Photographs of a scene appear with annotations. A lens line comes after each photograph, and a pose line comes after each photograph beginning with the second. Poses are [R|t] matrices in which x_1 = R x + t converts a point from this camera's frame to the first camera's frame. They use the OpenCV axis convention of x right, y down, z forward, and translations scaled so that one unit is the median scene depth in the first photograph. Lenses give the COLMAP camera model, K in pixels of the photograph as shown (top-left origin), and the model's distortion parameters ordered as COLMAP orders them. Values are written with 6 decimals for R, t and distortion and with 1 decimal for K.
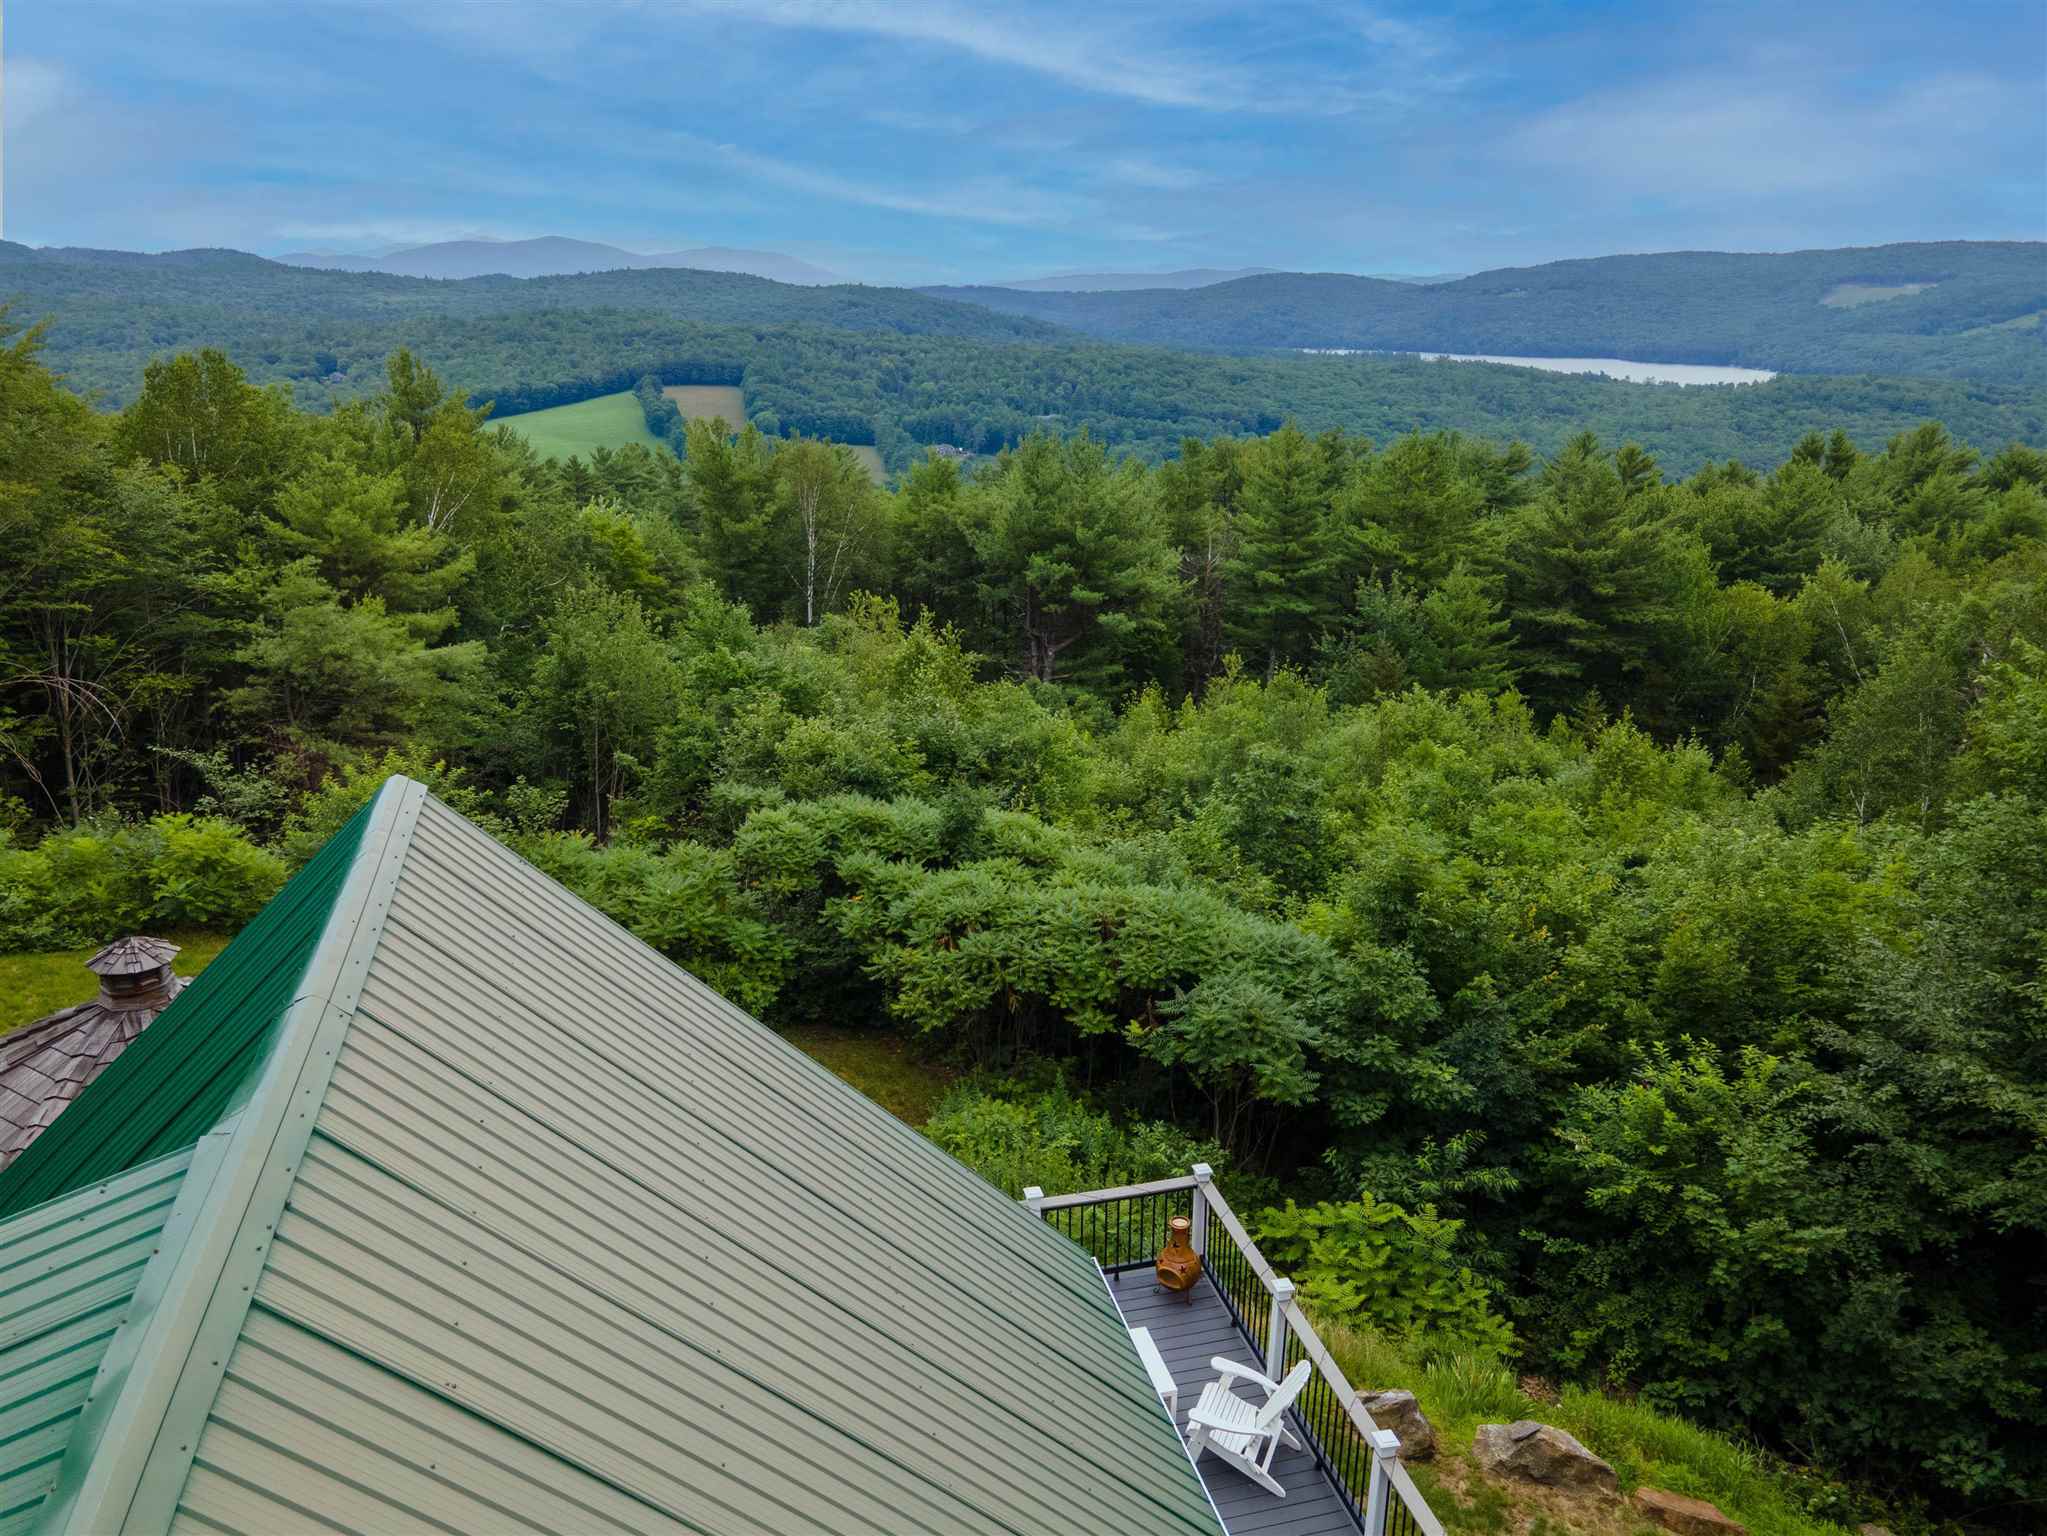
lens RADIAL K [[1532.3, 0, 1019.6], [0, 1532.3, 767.6], [0, 0, 1]] dist [0.039522, 0.010781]
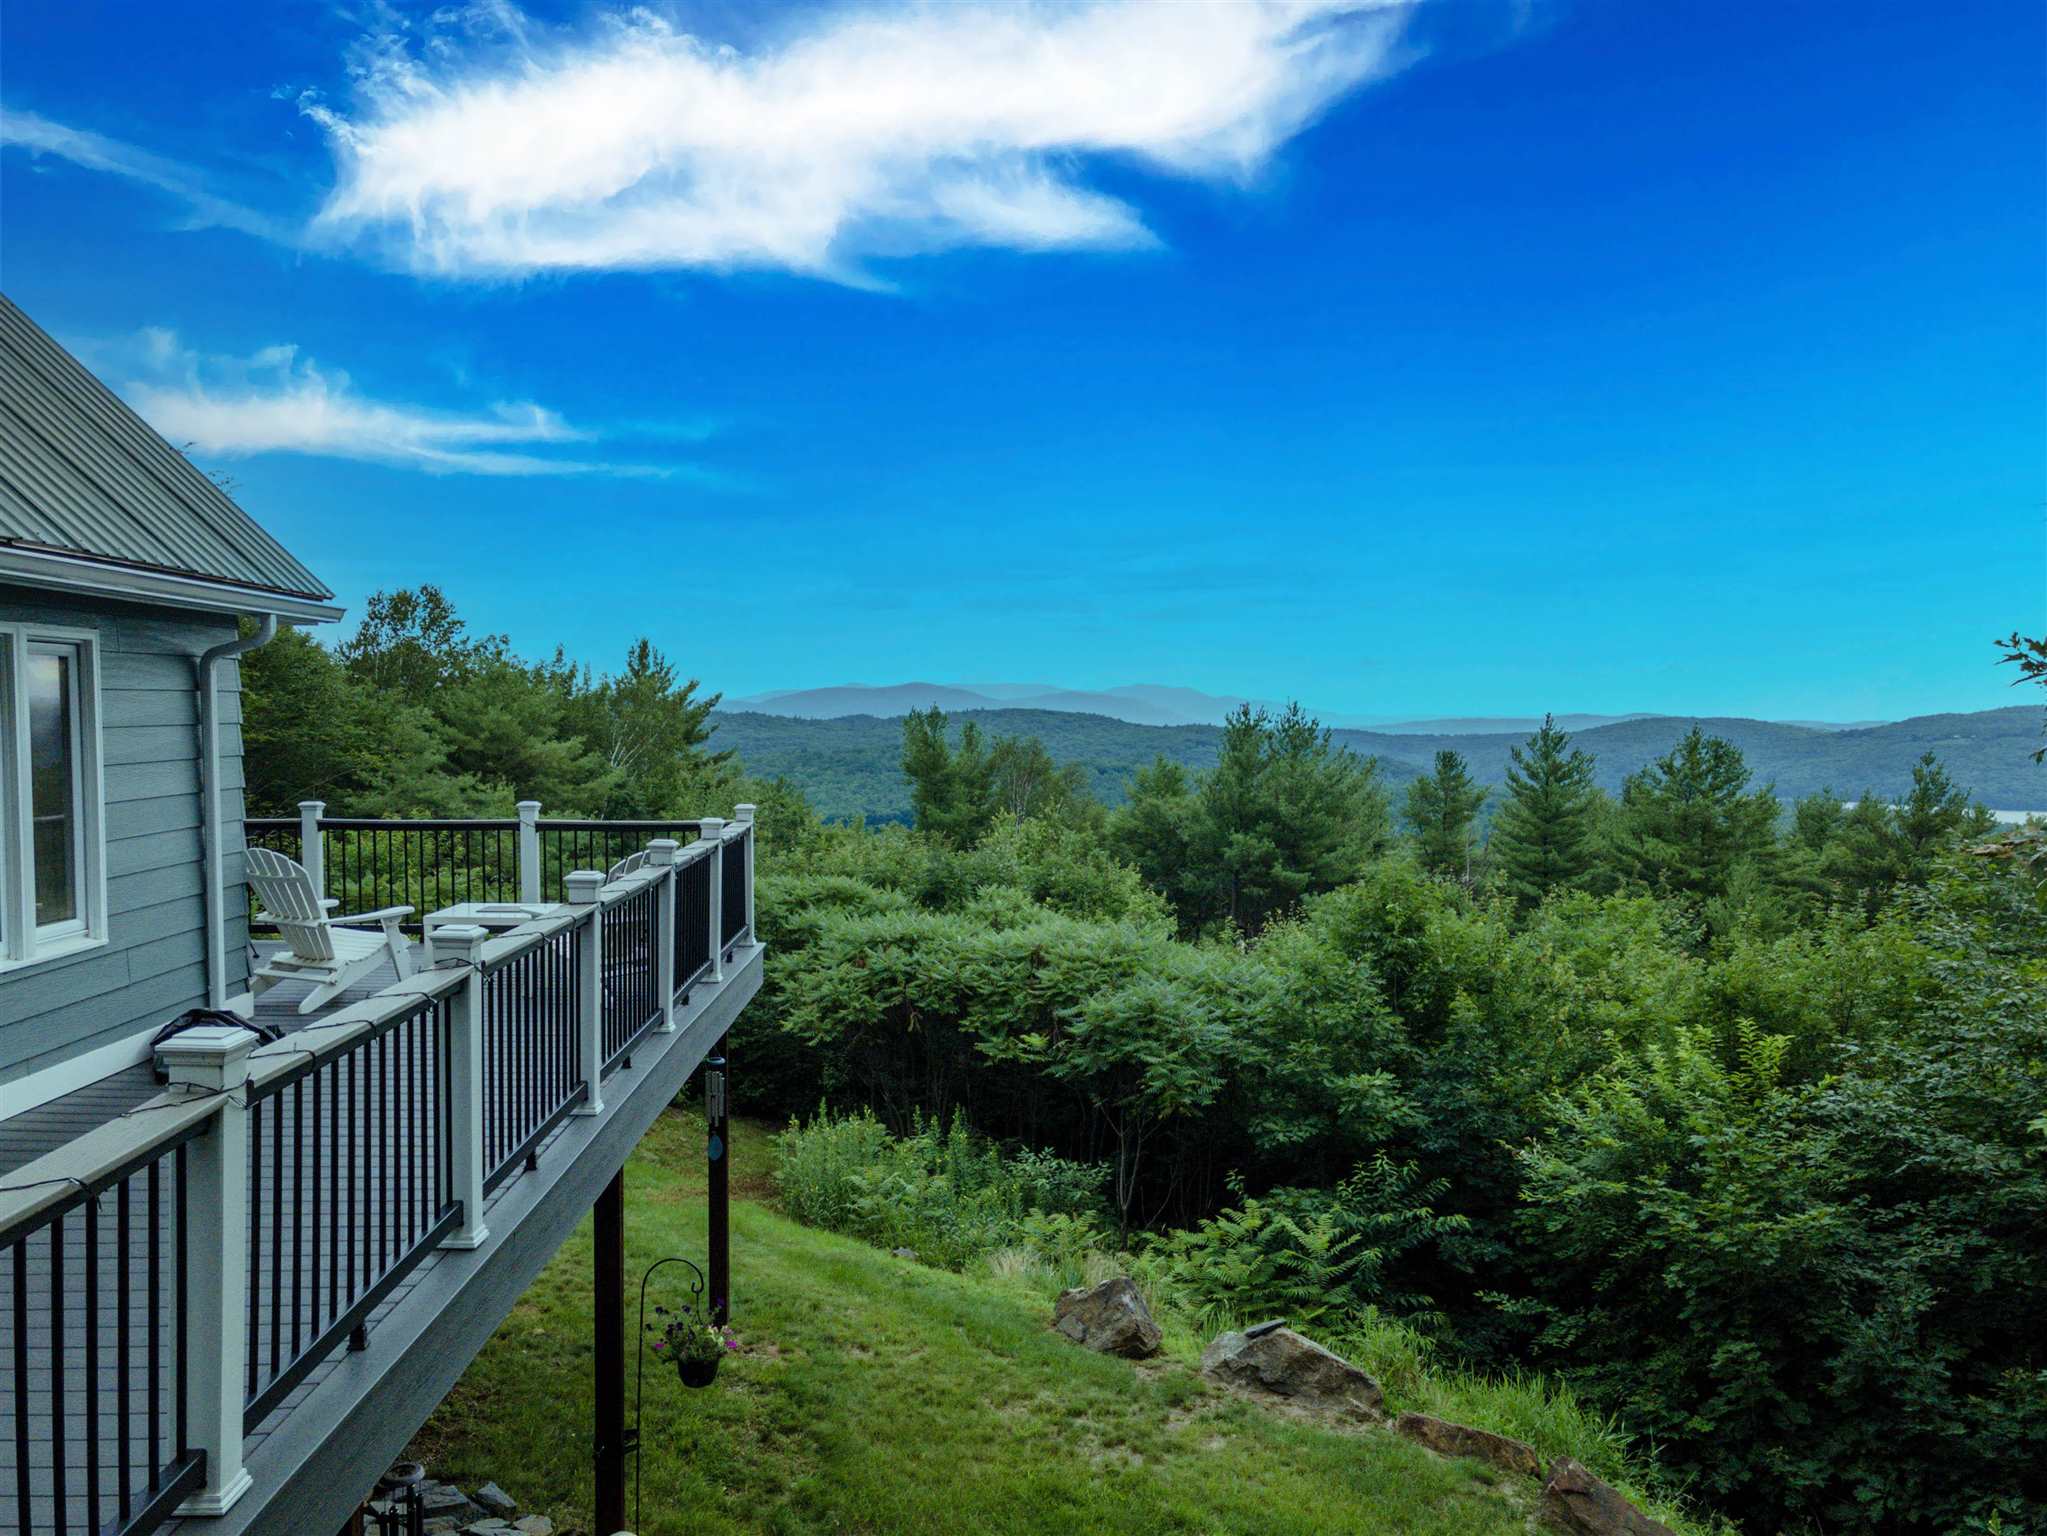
lens RADIAL K [[1633.3, 0, 1015.4], [0, 1633.3, 779.4], [0, 0, 1]] dist [0.053080, 0.000642]
pose [[0.976205, 0.014566, -0.216358, 0.080190], [-0.072231, 0.962606, -0.261097, 0.083123], [0.204464, 0.270513, 0.940754, 0.034989]]
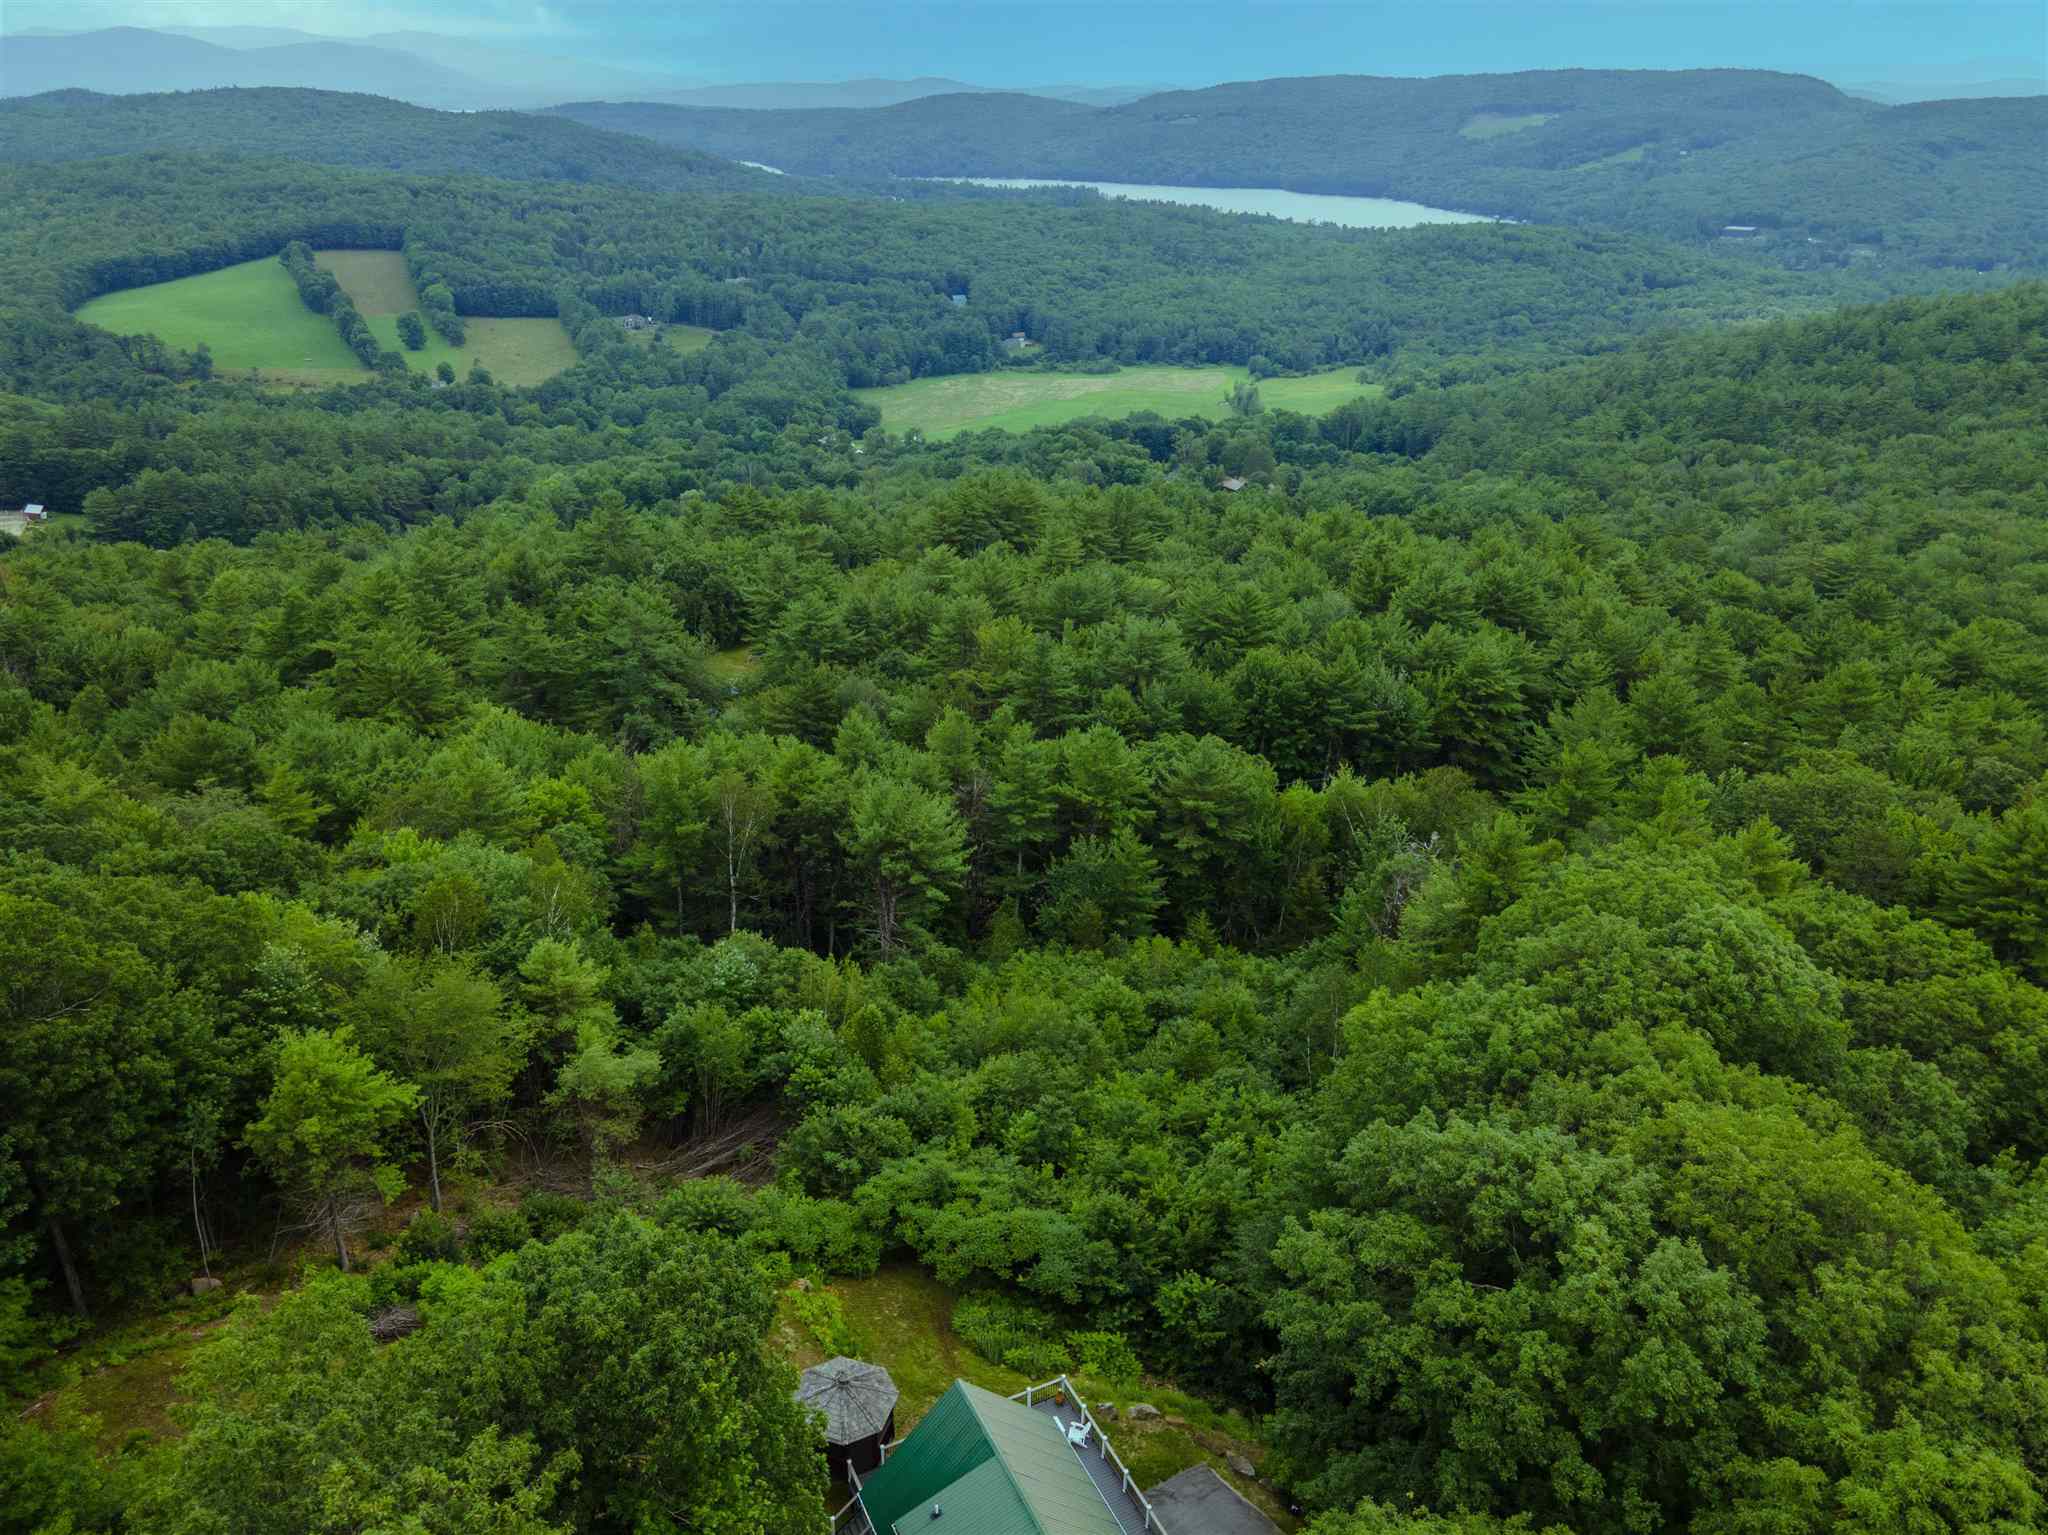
lens RADIAL K [[1533.0, 0, 1026.5], [0, 1533.0, 770.0], [0, 0, 1]] dist [0.039522, 0.010781]
pose [[0.979518, -0.081659, 0.184054, -0.121020], [0.060552, 0.991222, 0.117525, -0.365109], [-0.192036, -0.103973, 0.975865, -0.575048]]
